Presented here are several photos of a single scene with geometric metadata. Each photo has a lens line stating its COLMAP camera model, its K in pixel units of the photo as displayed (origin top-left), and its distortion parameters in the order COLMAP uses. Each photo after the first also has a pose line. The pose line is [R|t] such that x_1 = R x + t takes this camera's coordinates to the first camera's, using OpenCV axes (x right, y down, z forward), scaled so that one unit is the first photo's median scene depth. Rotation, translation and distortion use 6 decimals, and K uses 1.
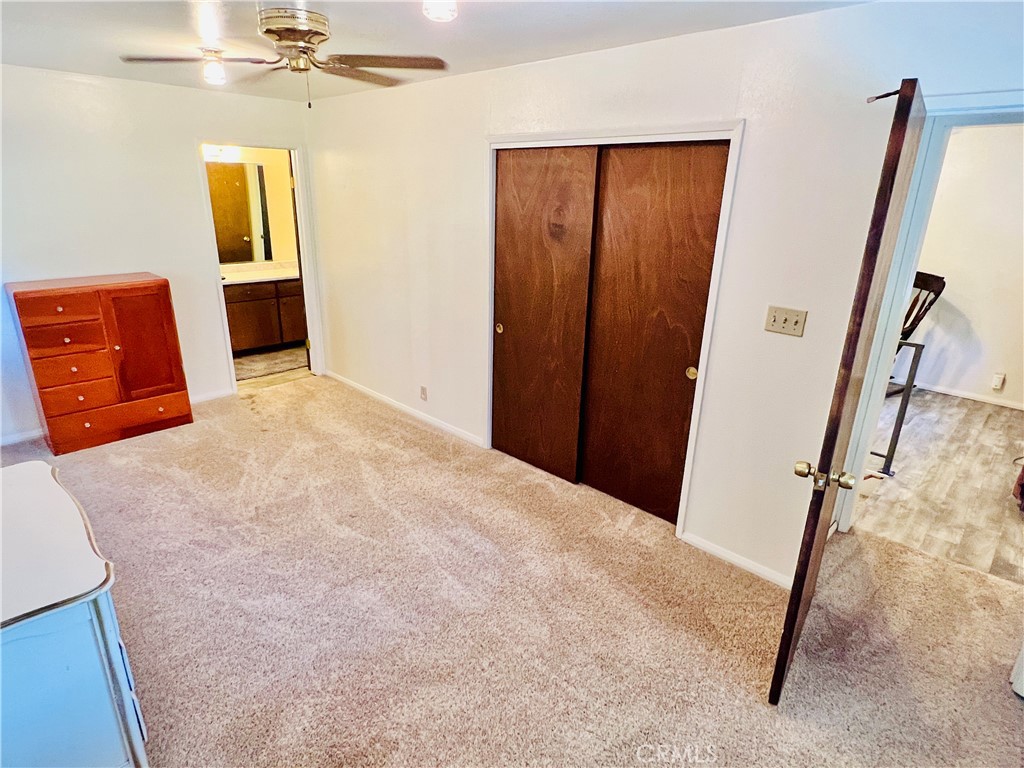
lens RADIAL K [[571.1, 0, 506.2], [0, 571.1, 383.3], [0, 0, 1]] dist [-0.005087, 0.000049]
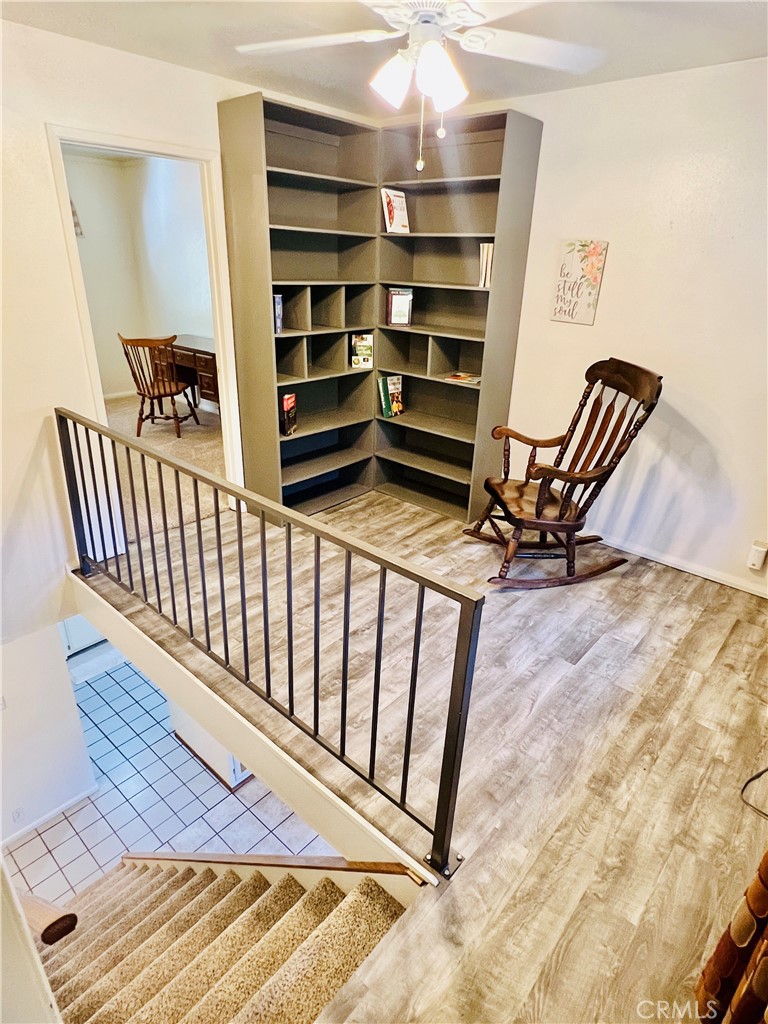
lens RADIAL K [[571.1, 0, 384.0], [0, 571.1, 512.0], [0, 0, 1]] dist [-0.005087, 0.000049]
pose [[0.998110, -0.022523, 0.057168, 0.485582], [0.017190, 0.995599, 0.092129, -0.115637], [-0.058991, -0.090972, 0.994105, 0.483182]]
